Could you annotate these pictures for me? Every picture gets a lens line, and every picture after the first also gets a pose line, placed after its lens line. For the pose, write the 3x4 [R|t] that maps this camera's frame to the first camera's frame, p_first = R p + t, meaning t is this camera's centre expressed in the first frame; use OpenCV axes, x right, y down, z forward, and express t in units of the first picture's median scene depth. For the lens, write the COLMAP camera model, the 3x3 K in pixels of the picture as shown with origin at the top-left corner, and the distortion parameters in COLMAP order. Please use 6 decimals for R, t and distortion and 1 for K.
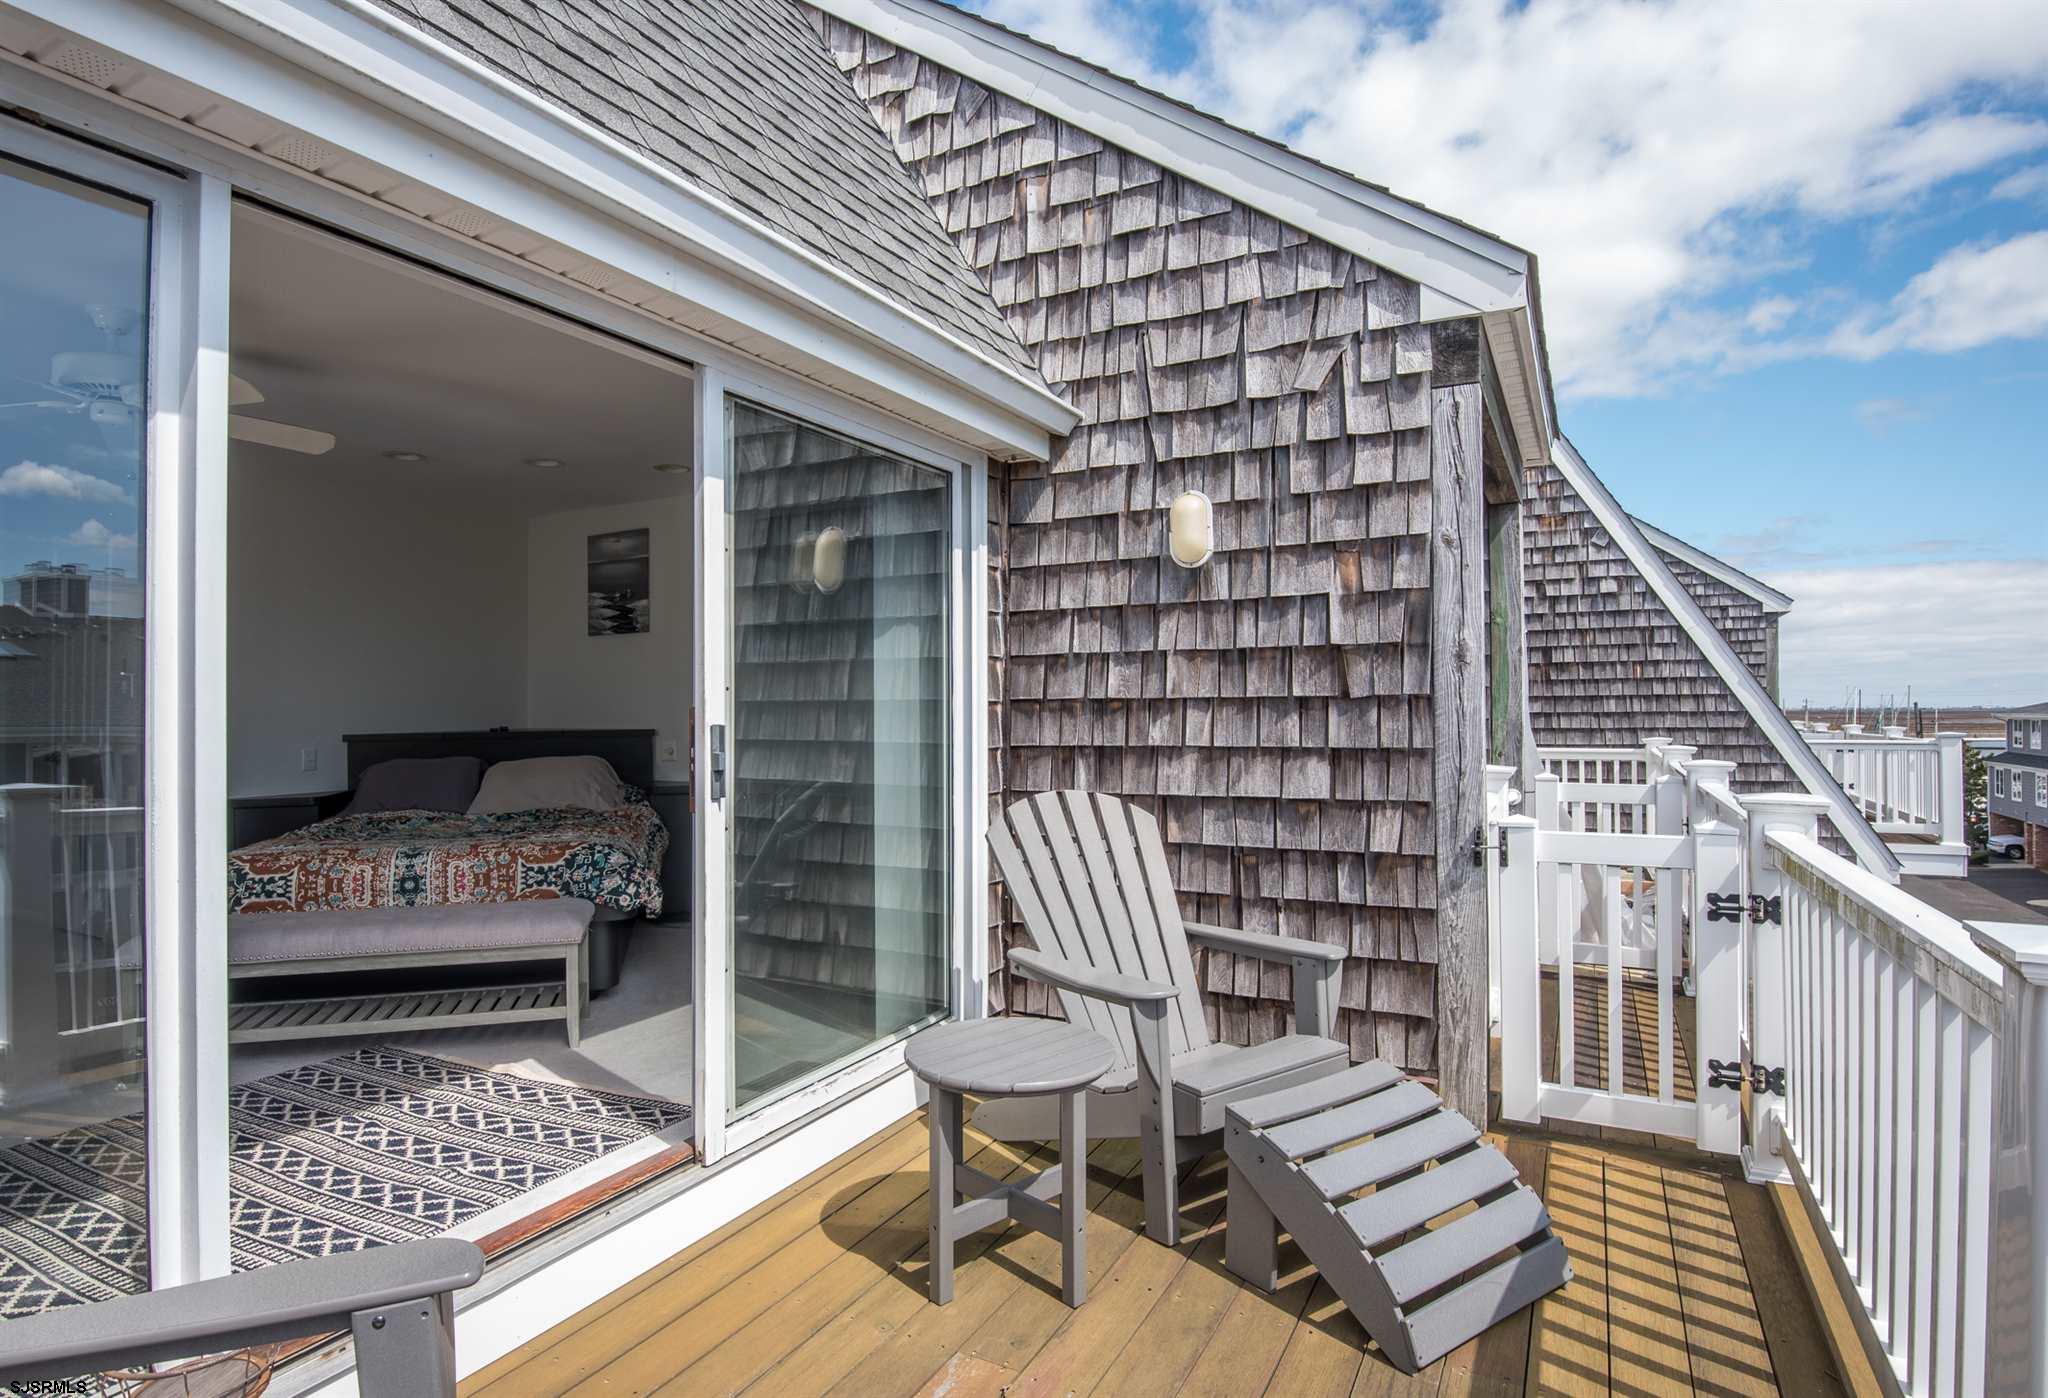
lens RADIAL K [[1105.0, 0, 1026.3], [0, 1105.0, 693.7], [0, 0, 1]] dist [-0.023727, -0.003639]
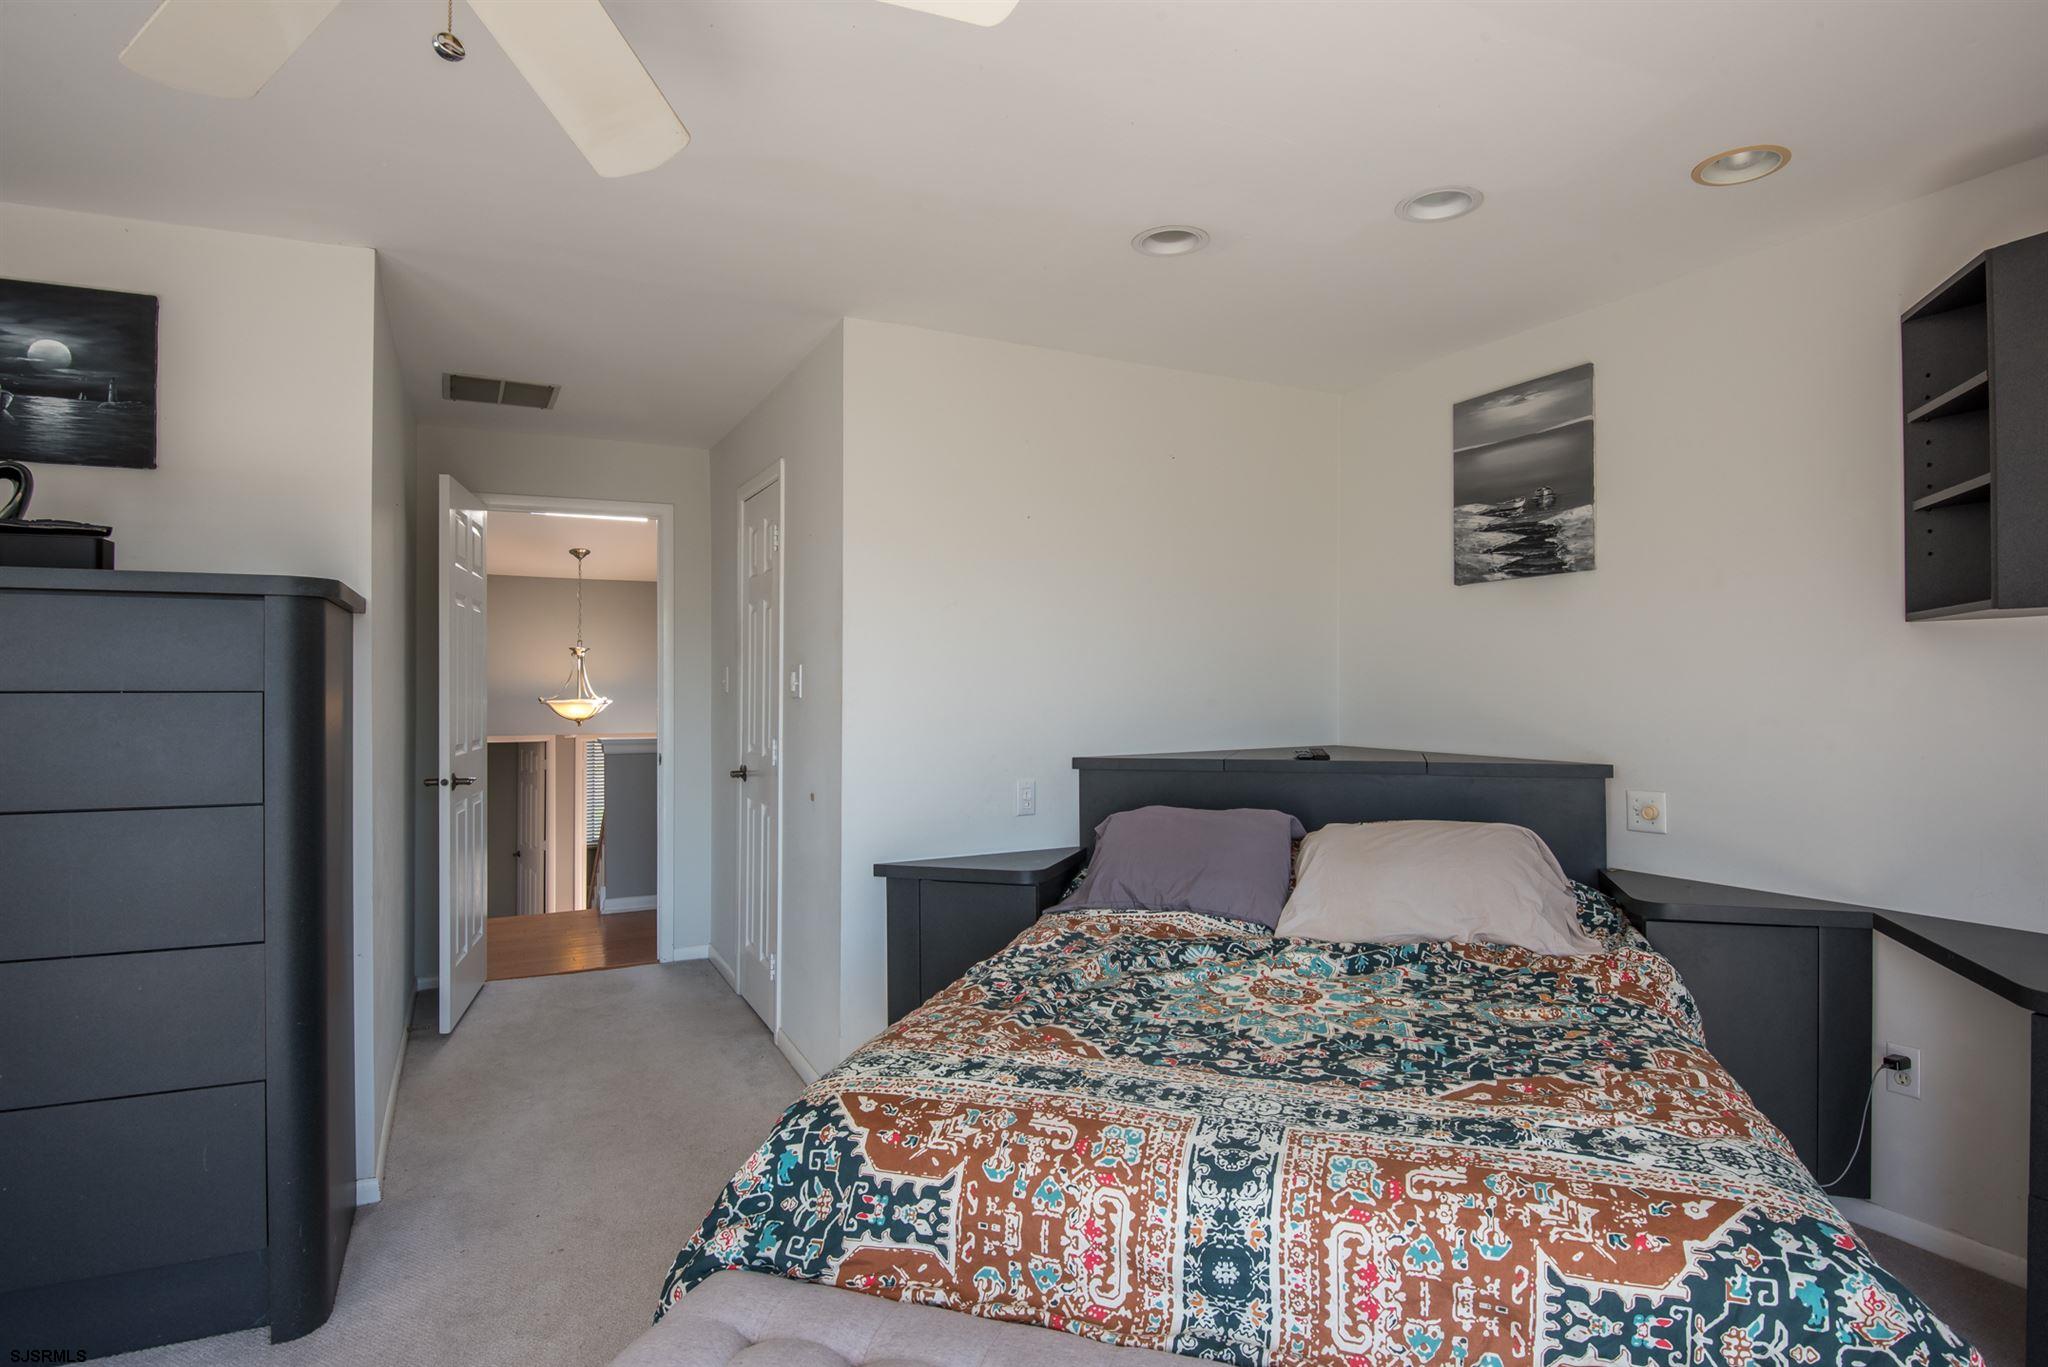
lens RADIAL K [[1097.9, 0, 1034.5], [0, 1097.9, 674.0], [0, 0, 1]] dist [-0.007065, -0.002095]
pose [[0.826294, 0.004615, -0.563220, -0.417929], [0.001740, 0.999941, 0.010746, -0.021688], [0.563236, -0.009859, 0.826237, 0.678971]]
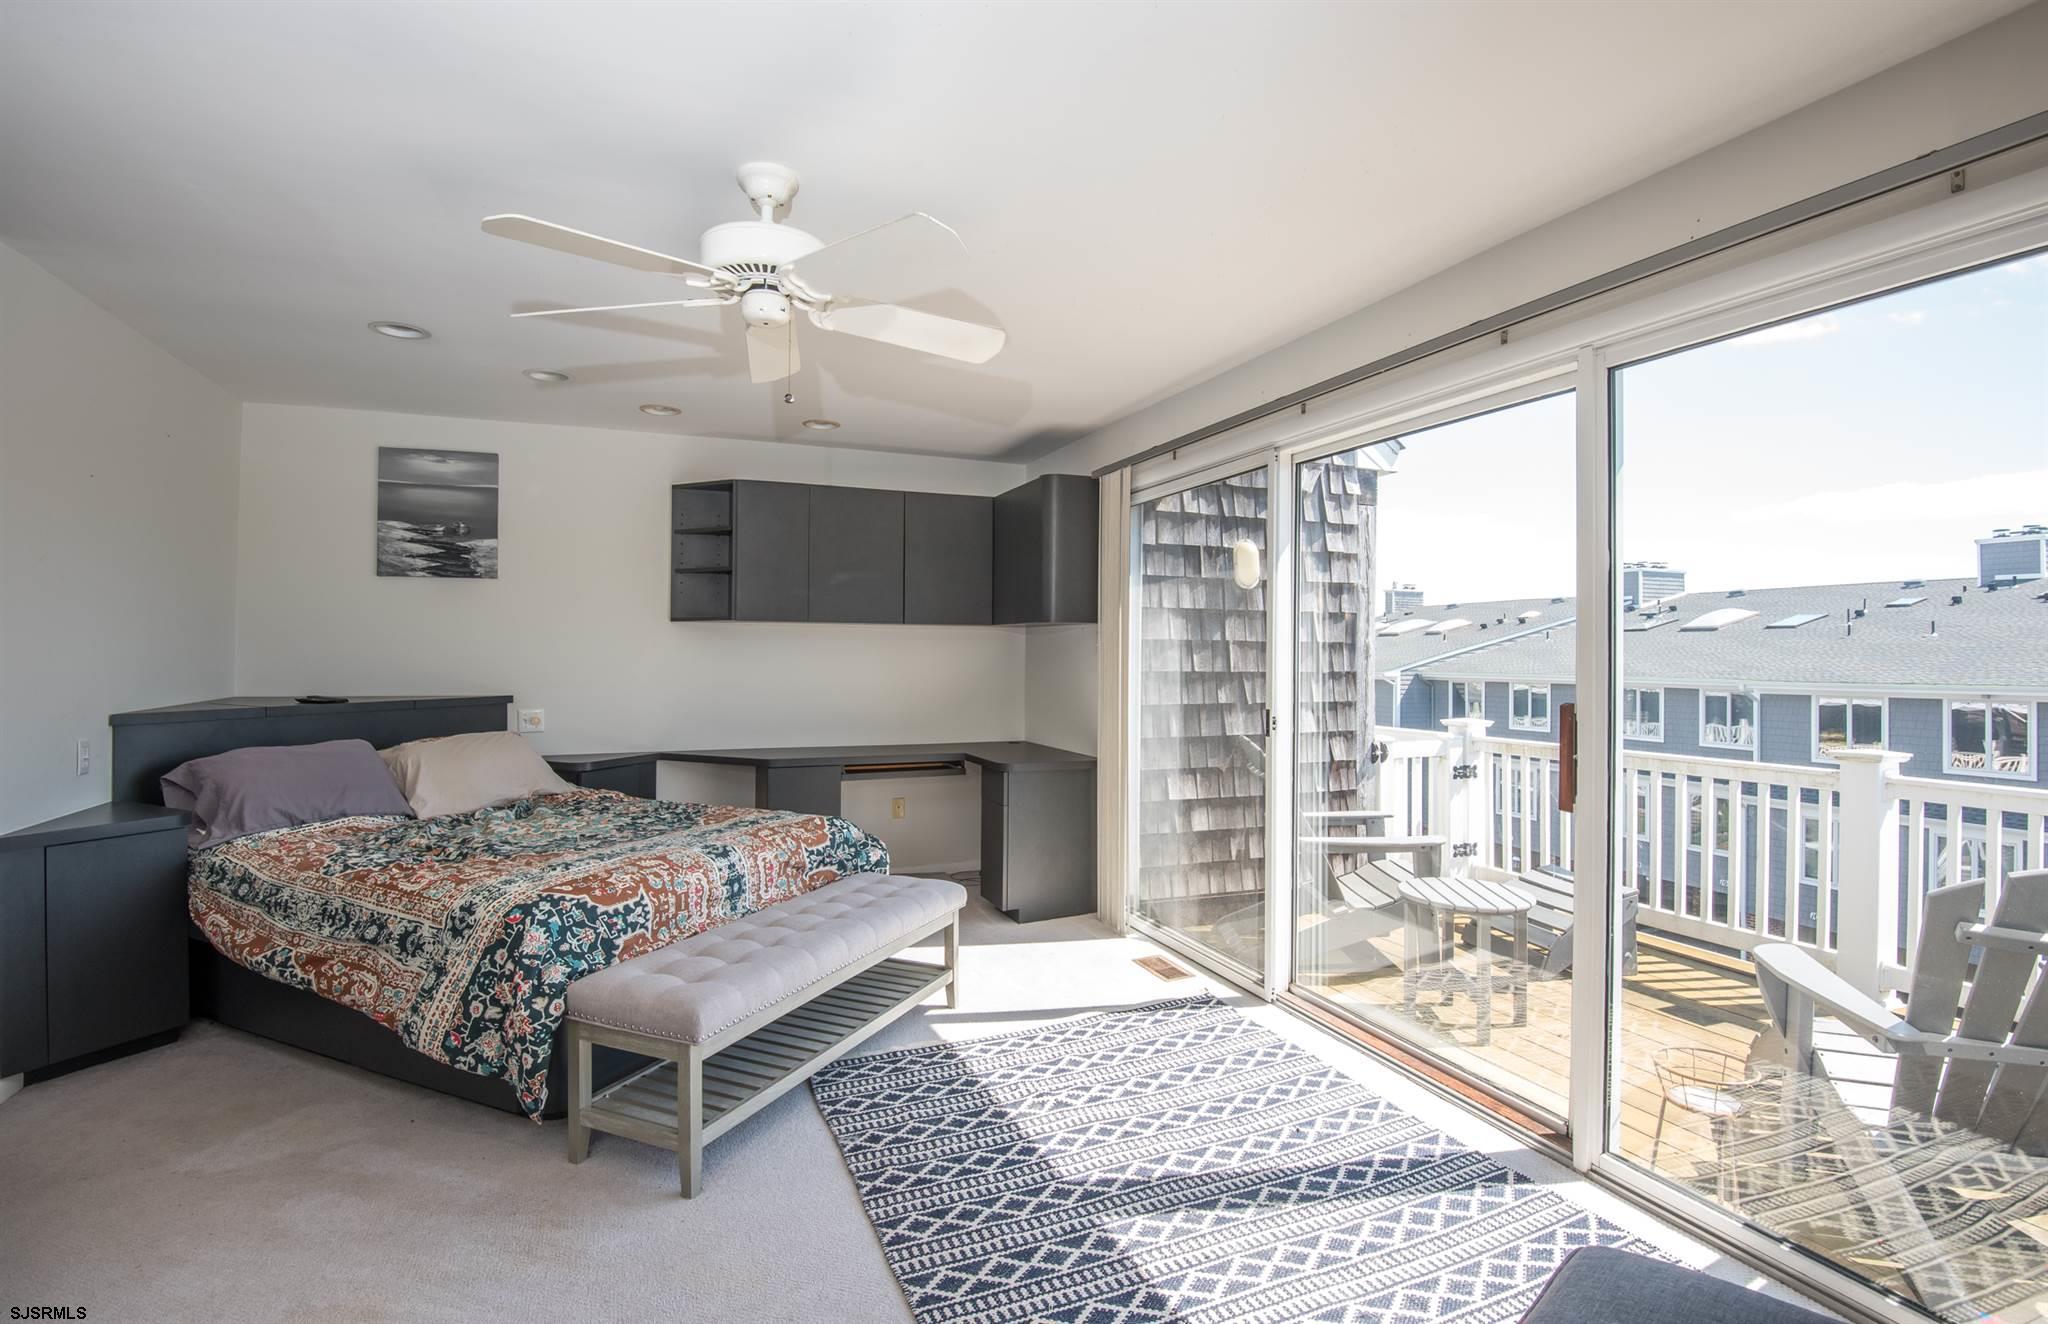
lens RADIAL K [[966.2, 0, 1021.1], [0, 966.2, 656.3], [0, 0, 1]] dist [-0.014077, 0.000298]
pose [[0.627186, 0.011882, 0.778779, -1.019710], [-0.025497, 0.999661, 0.005282, -0.016961], [-0.778452, -0.023170, 0.627277, 0.354157]]
